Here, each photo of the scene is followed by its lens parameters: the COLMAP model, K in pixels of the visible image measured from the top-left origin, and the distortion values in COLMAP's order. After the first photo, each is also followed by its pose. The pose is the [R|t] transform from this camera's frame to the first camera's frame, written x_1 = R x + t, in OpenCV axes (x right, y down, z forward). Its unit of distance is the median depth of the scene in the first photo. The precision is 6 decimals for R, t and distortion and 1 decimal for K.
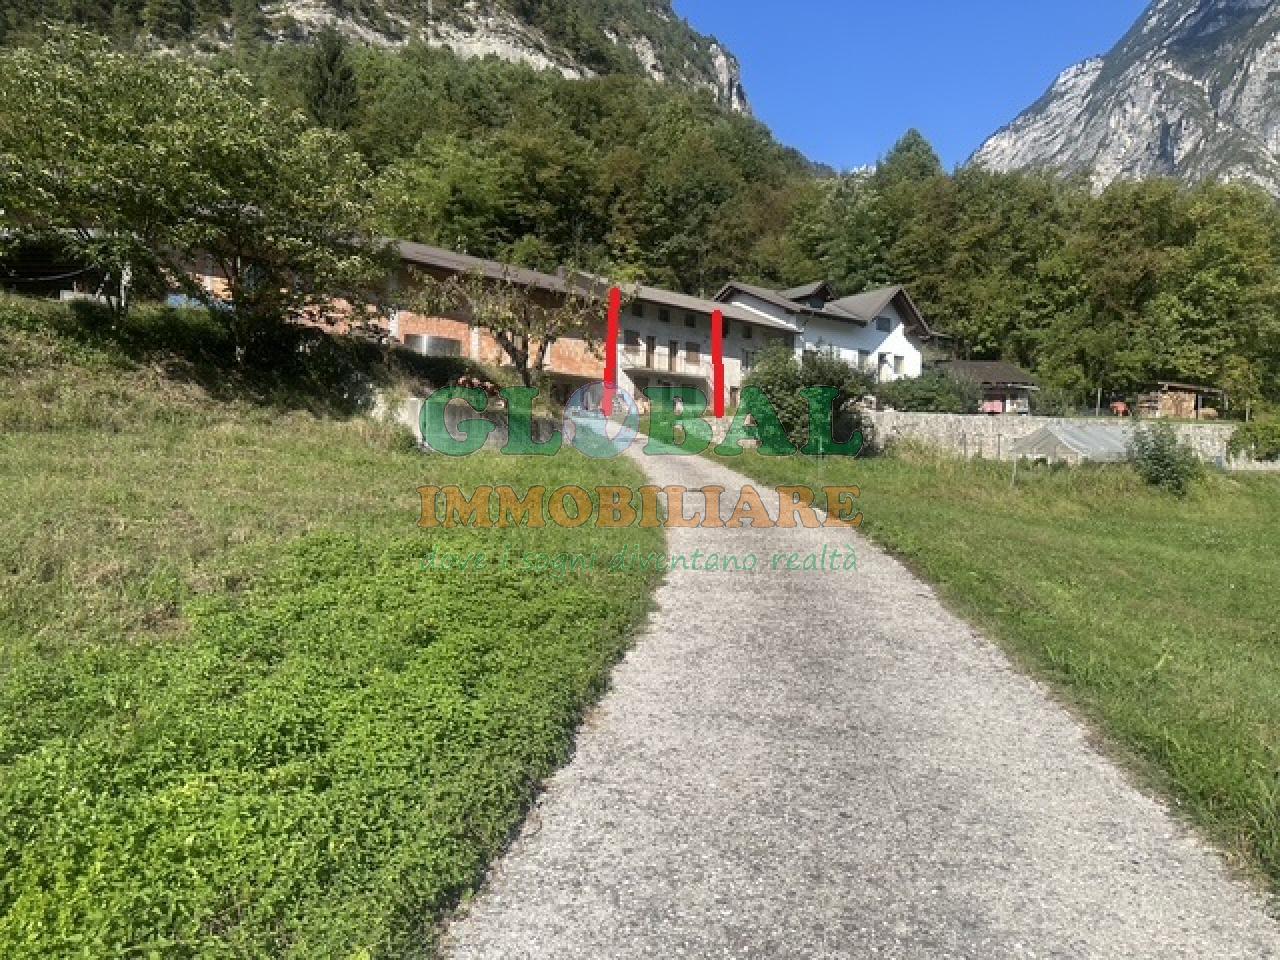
lens RADIAL K [[761.6, 0, 638.9], [0, 761.6, 484.7], [0, 0, 1]] dist [-0.002098, 0.001147]
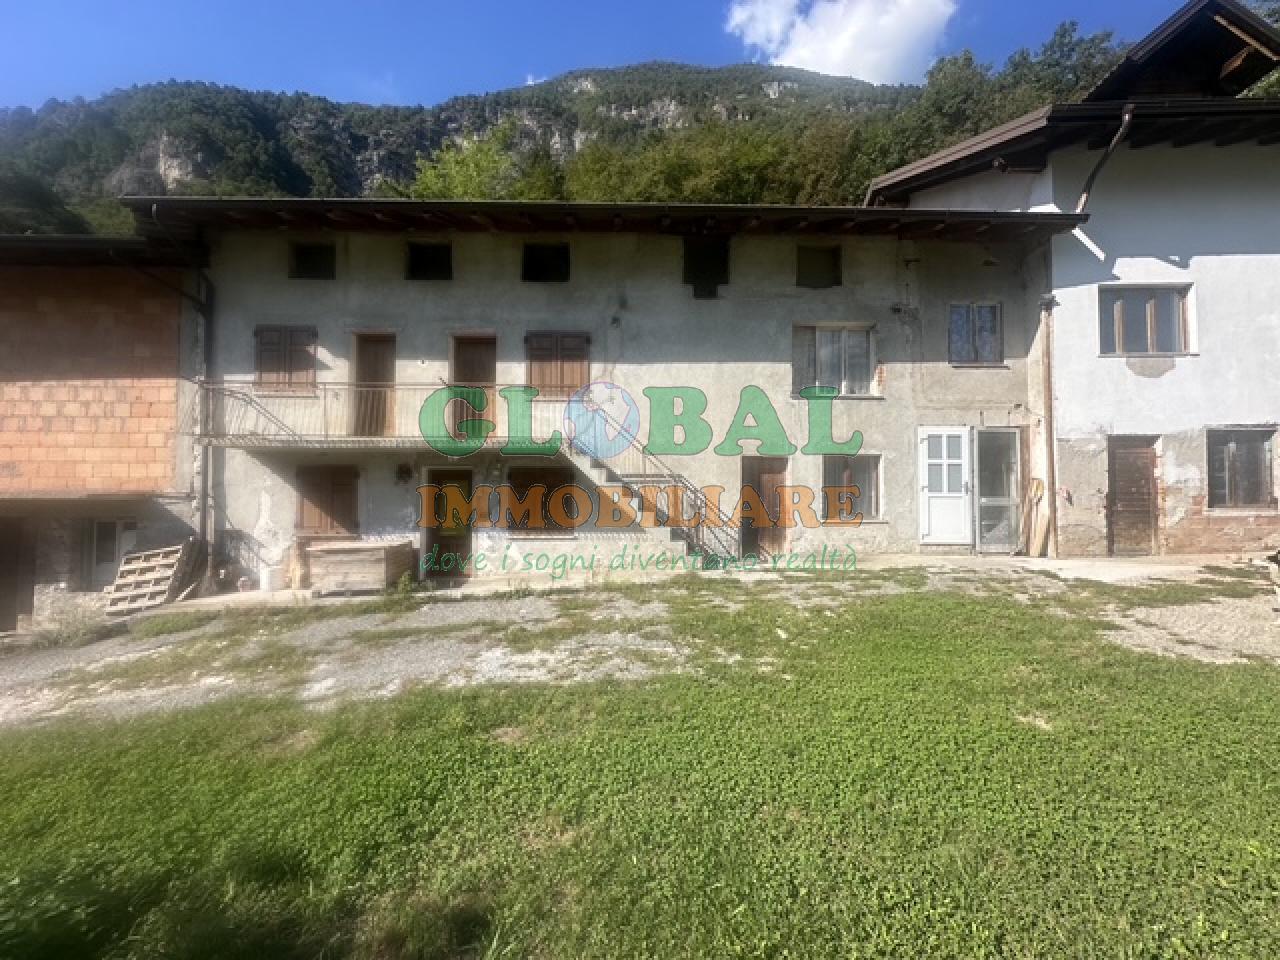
lens RADIAL K [[558.7, 0, 645.7], [0, 558.7, 479.7], [0, 0, 1]] dist [-0.000781, 0.000306]
pose [[0.786149, -0.037636, -0.616890, 0.240412], [0.010905, 0.998833, -0.047040, -0.119262], [0.617940, 0.030253, 0.785643, 0.869615]]
